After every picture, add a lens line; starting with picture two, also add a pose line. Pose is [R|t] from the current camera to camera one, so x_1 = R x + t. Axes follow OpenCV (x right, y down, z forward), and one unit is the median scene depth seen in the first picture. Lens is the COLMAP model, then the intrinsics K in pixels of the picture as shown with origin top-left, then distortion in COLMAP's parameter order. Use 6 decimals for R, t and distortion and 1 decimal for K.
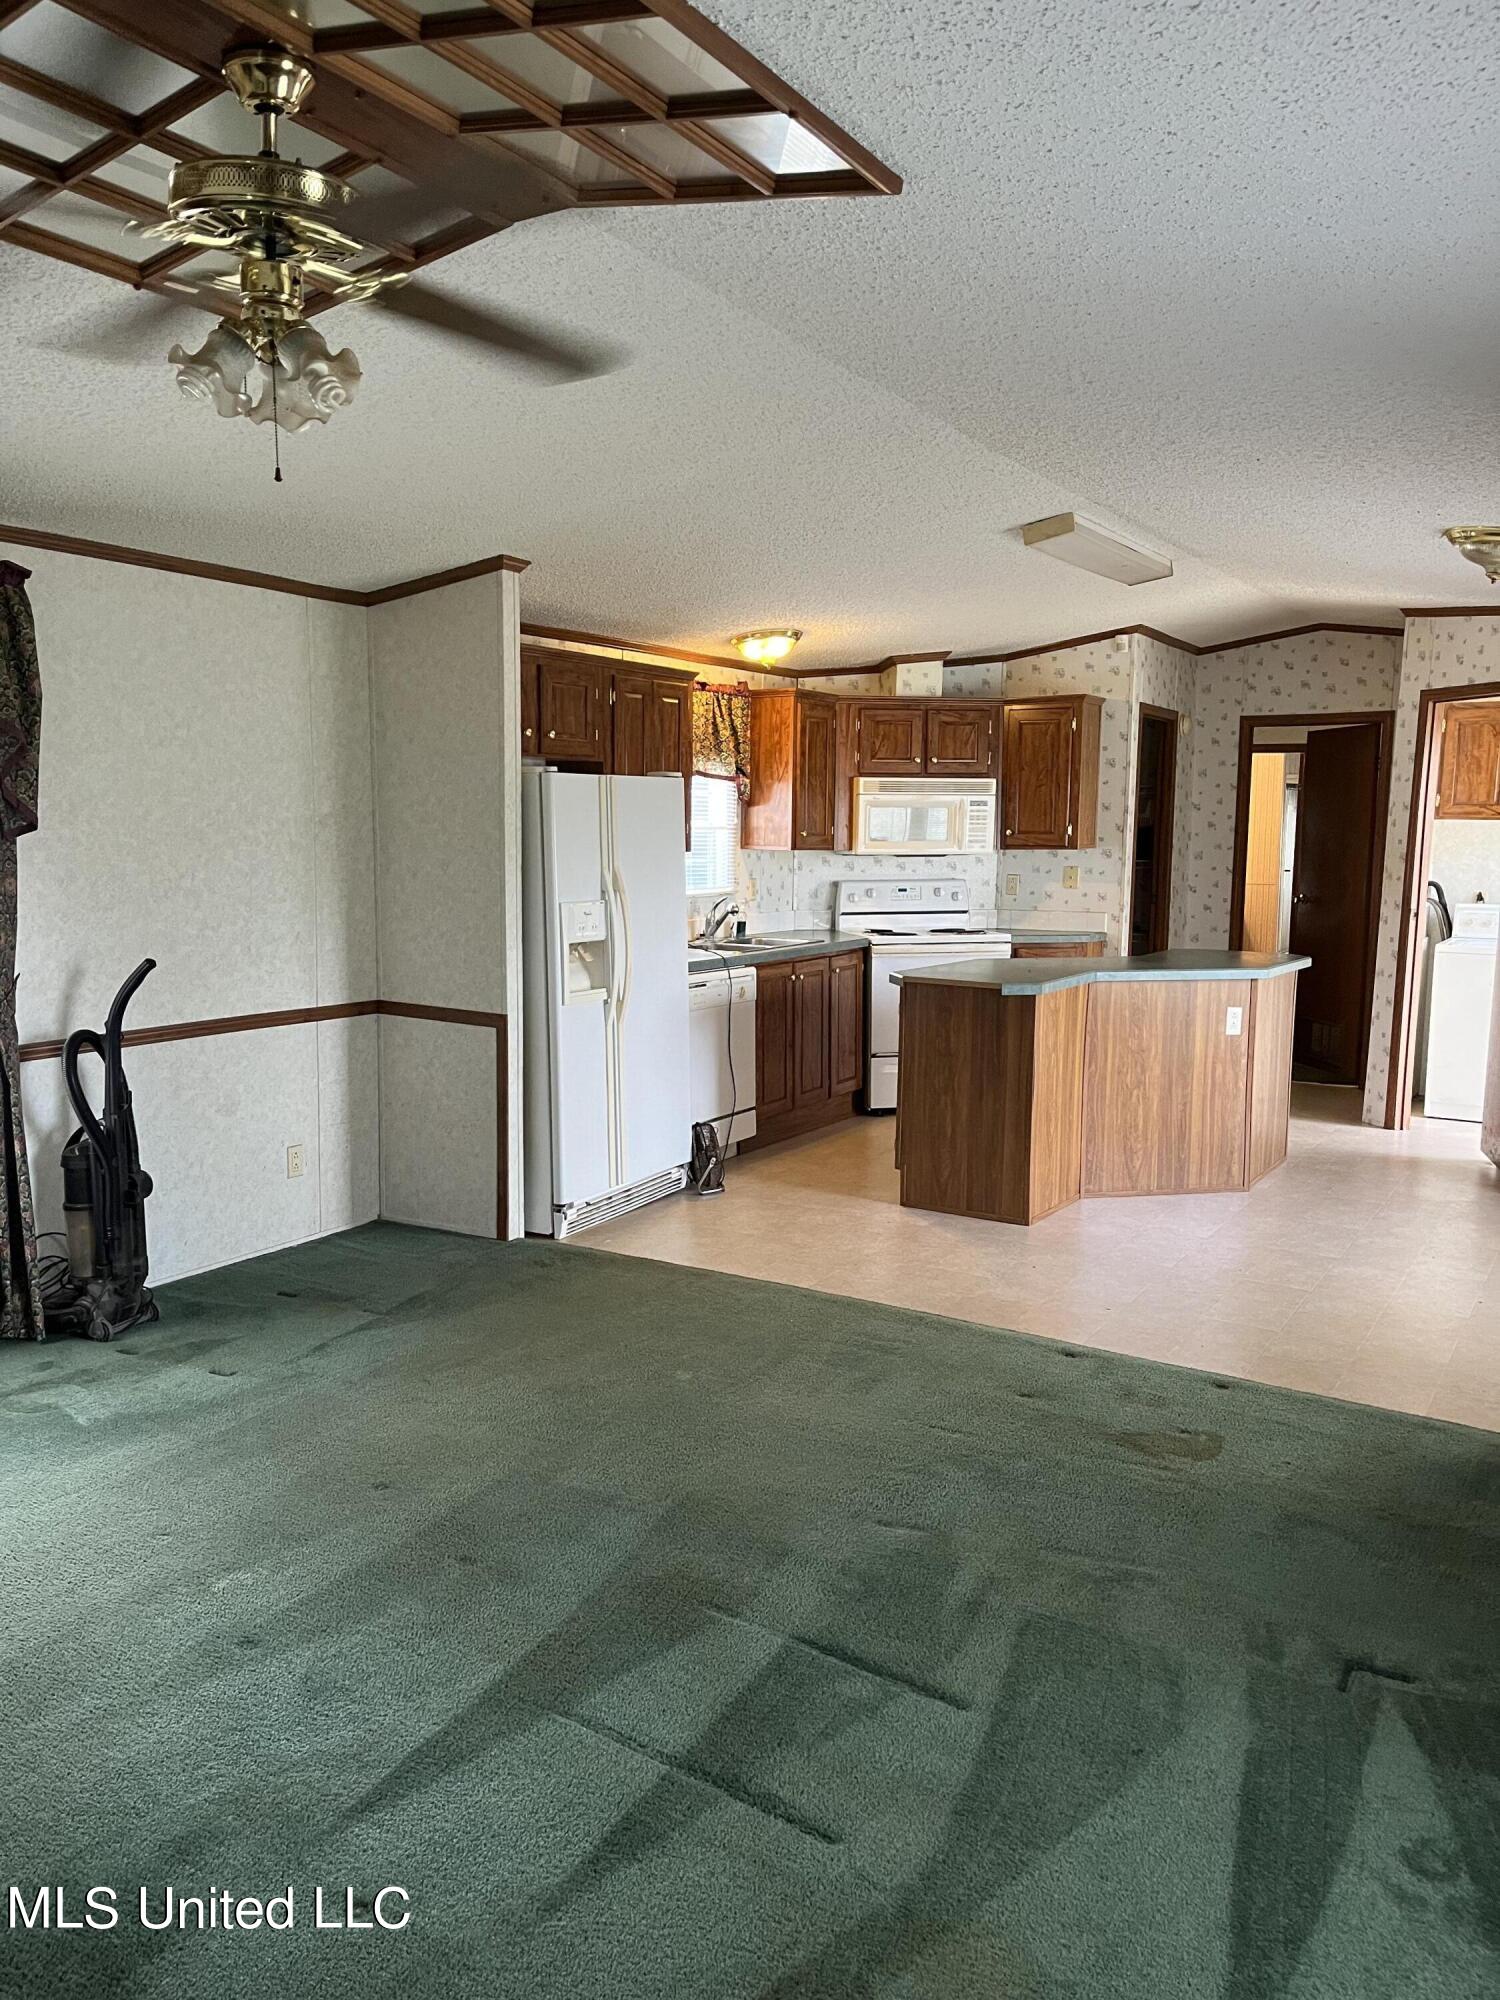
lens RADIAL K [[1515.5, 0, 743.5], [0, 1515.5, 1011.8], [0, 0, 1]] dist [0.075881, -0.104557]
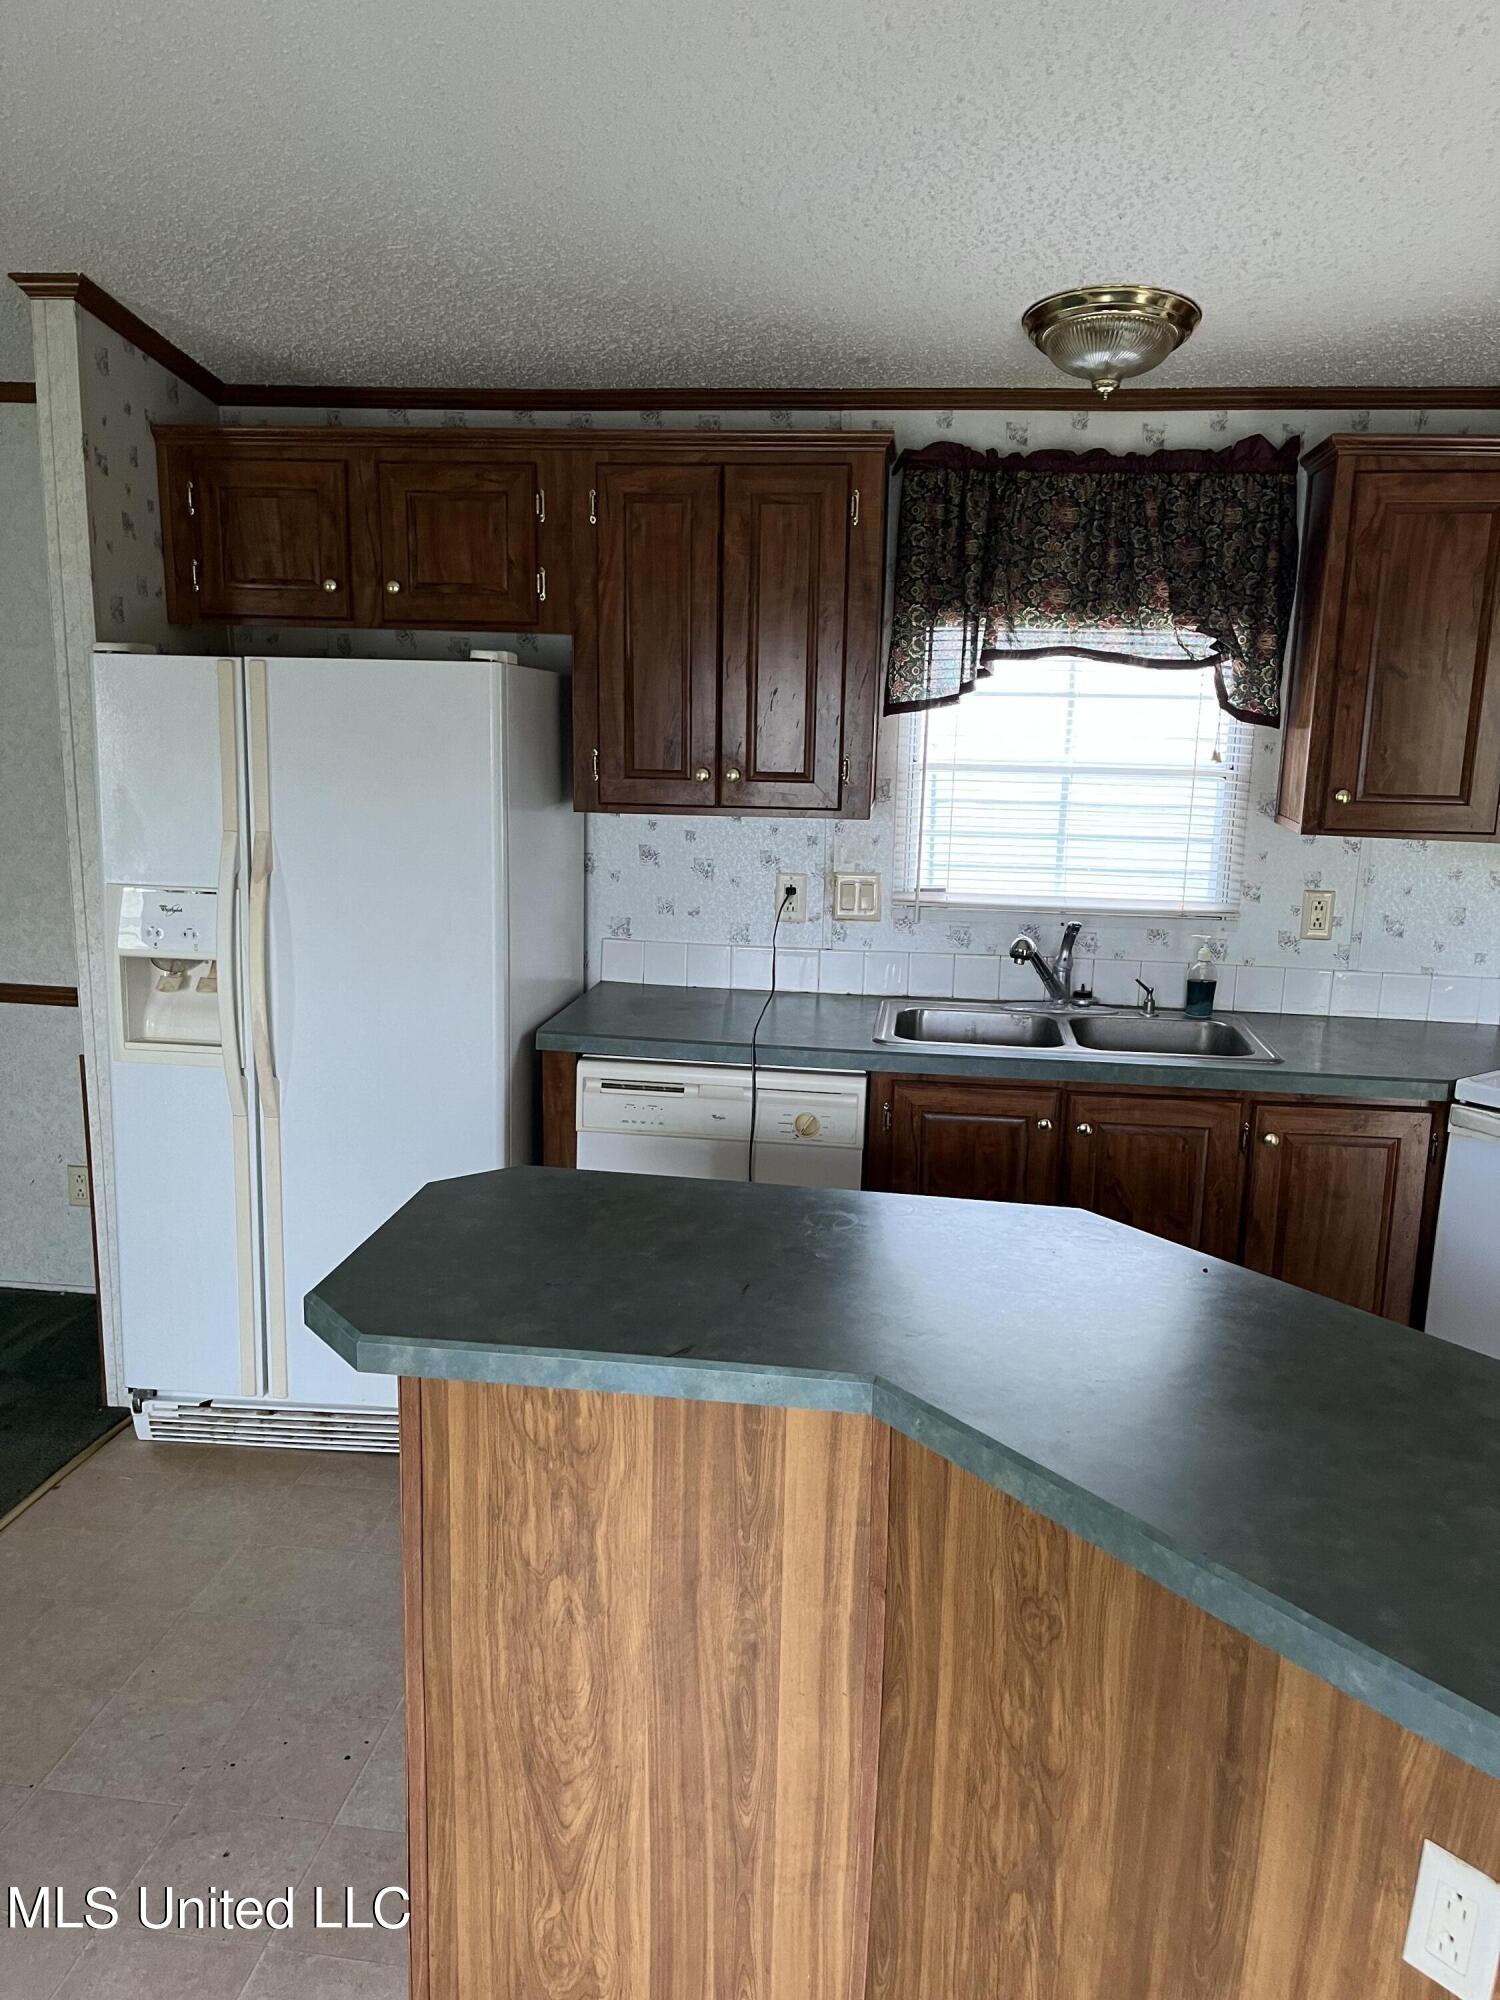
lens RADIAL K [[1515.5, 0, 762.9], [0, 1515.5, 1010.5], [0, 0, 1]] dist [0.075881, -0.104557]
pose [[0.420529, 0.187147, -0.887767, 0.654666], [-0.135712, 0.980461, 0.142401, -0.182580], [0.897071, 0.060597, 0.437711, 1.261700]]
